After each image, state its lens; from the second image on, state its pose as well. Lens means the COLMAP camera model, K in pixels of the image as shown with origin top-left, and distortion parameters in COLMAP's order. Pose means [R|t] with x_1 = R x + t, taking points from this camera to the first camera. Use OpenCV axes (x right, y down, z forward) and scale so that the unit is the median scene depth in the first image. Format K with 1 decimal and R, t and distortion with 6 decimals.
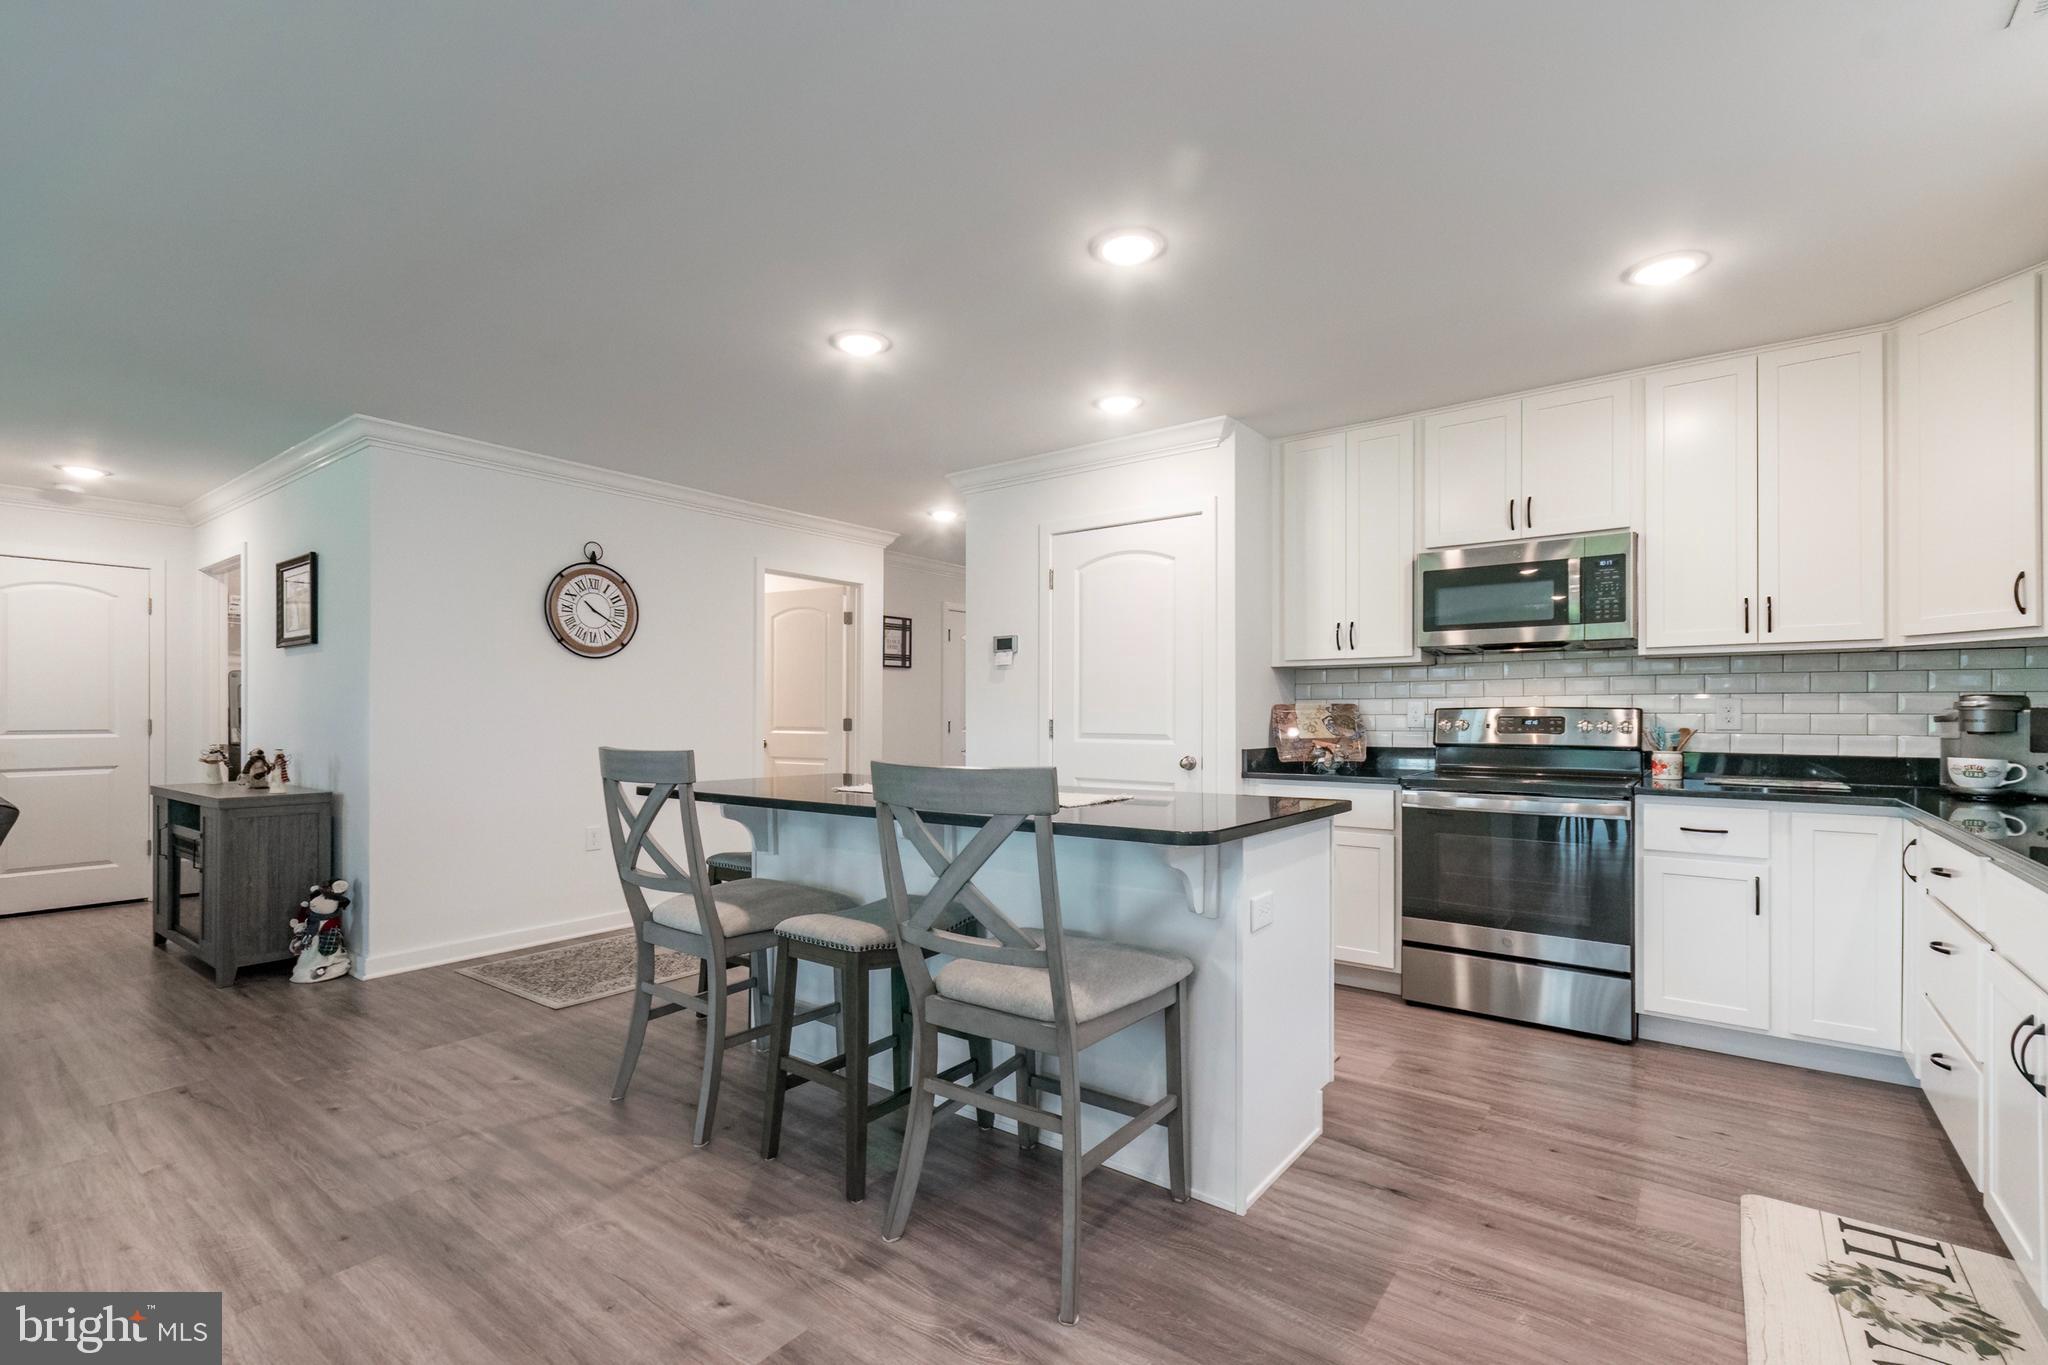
lens RADIAL K [[908.4, 0, 1021.2], [0, 908.4, 719.6], [0, 0, 1]] dist [0.001444, -0.000182]
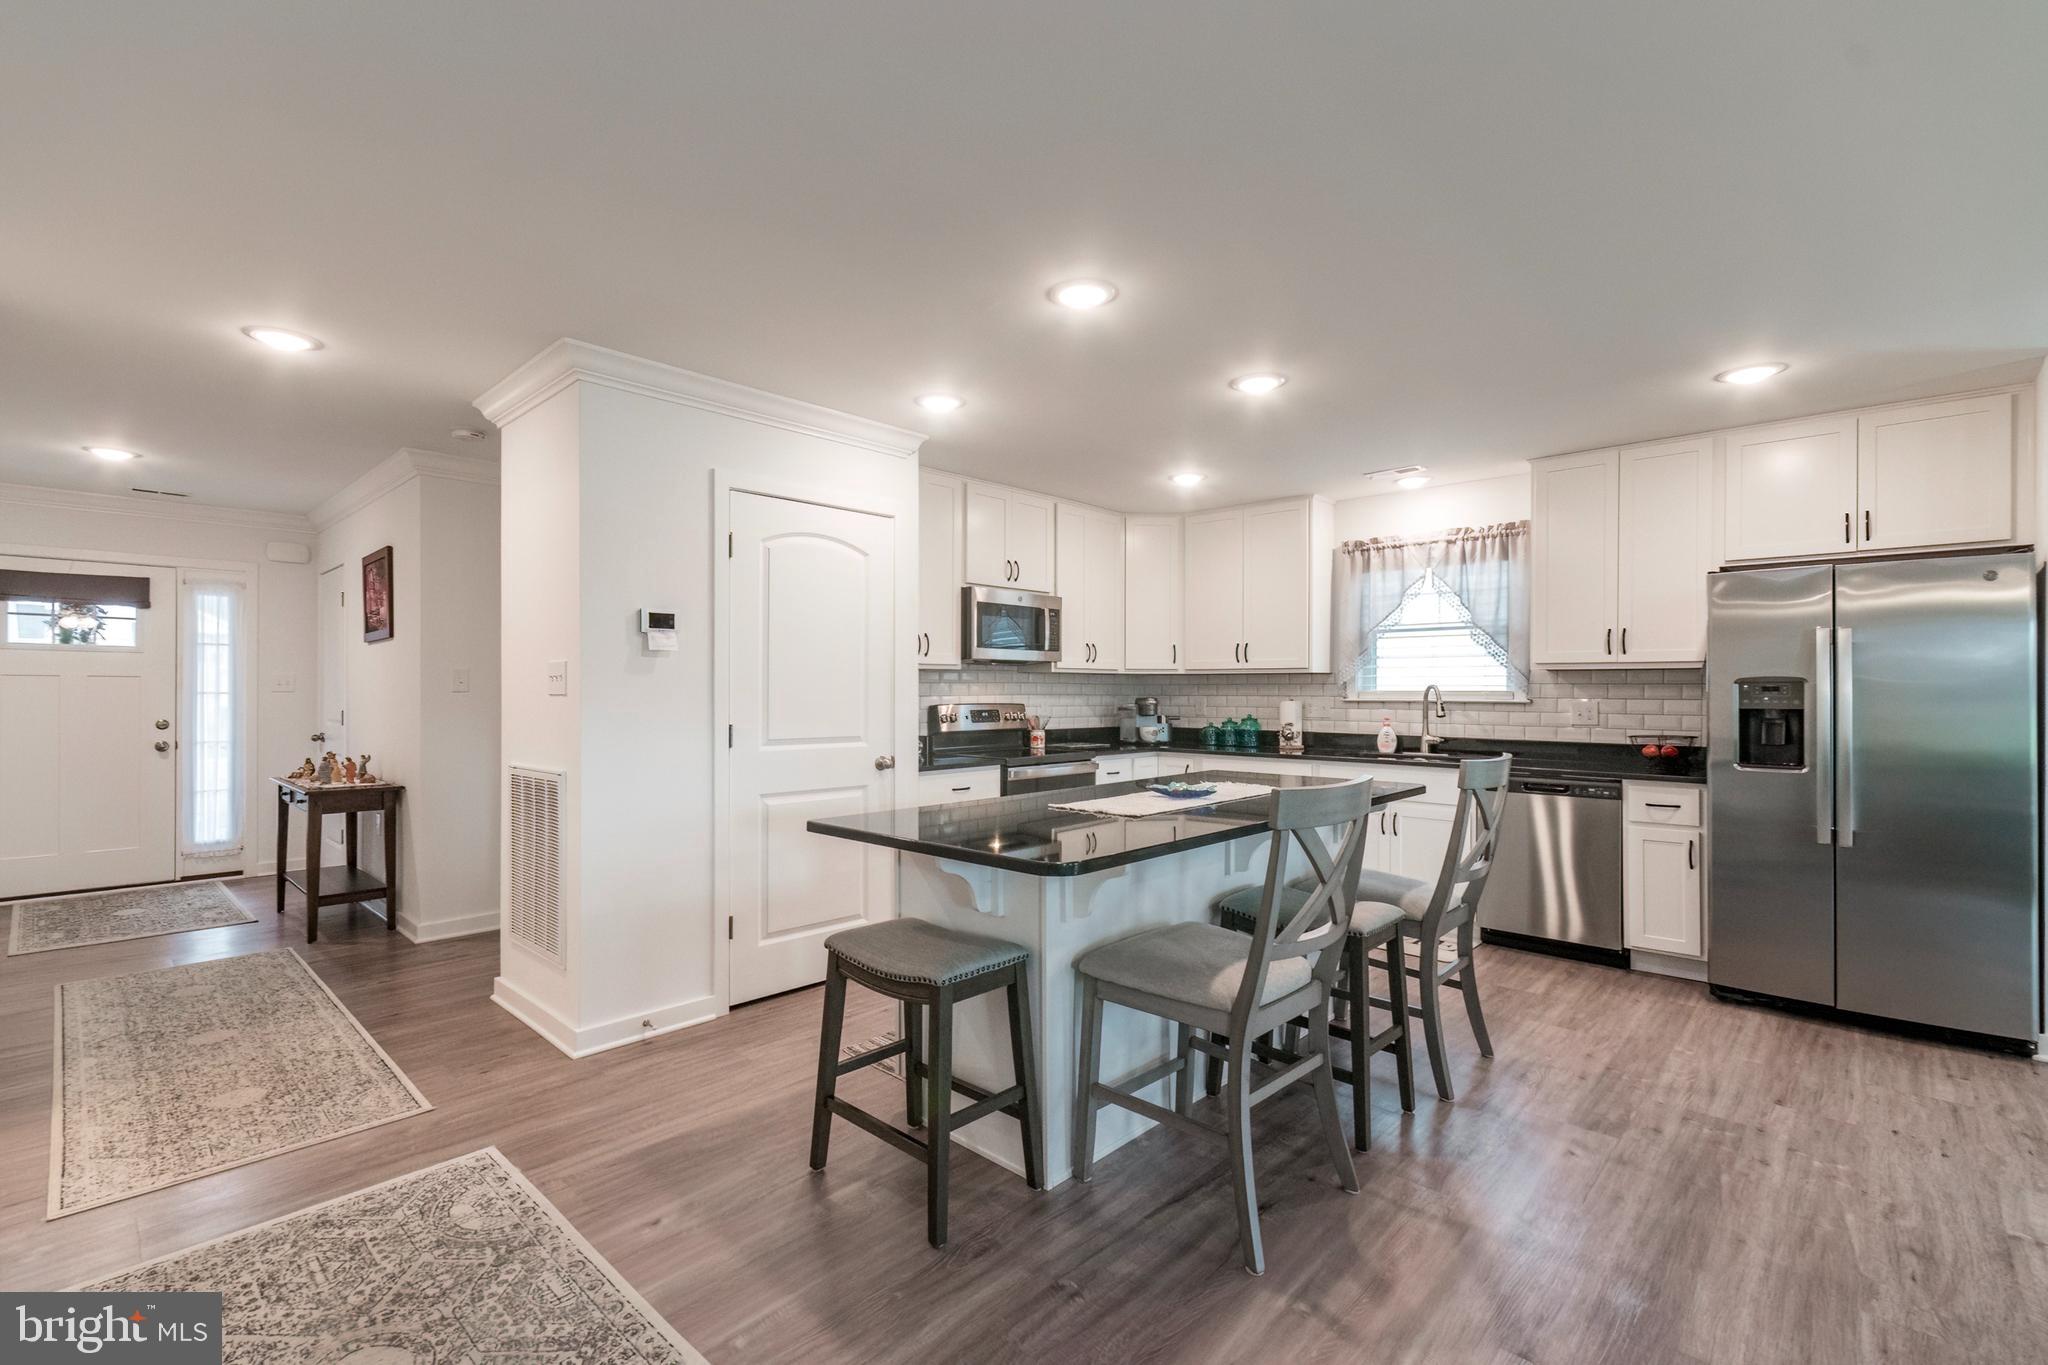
lens RADIAL K [[908.4, 0, 1019.8], [0, 908.4, 680.7], [0, 0, 1]] dist [0.001444, -0.000182]
pose [[0.108378, 0.009250, 0.994067, -0.959782], [0.002038, 0.999953, -0.009526, -0.039798], [-0.994108, 0.003058, 0.108354, 0.890465]]
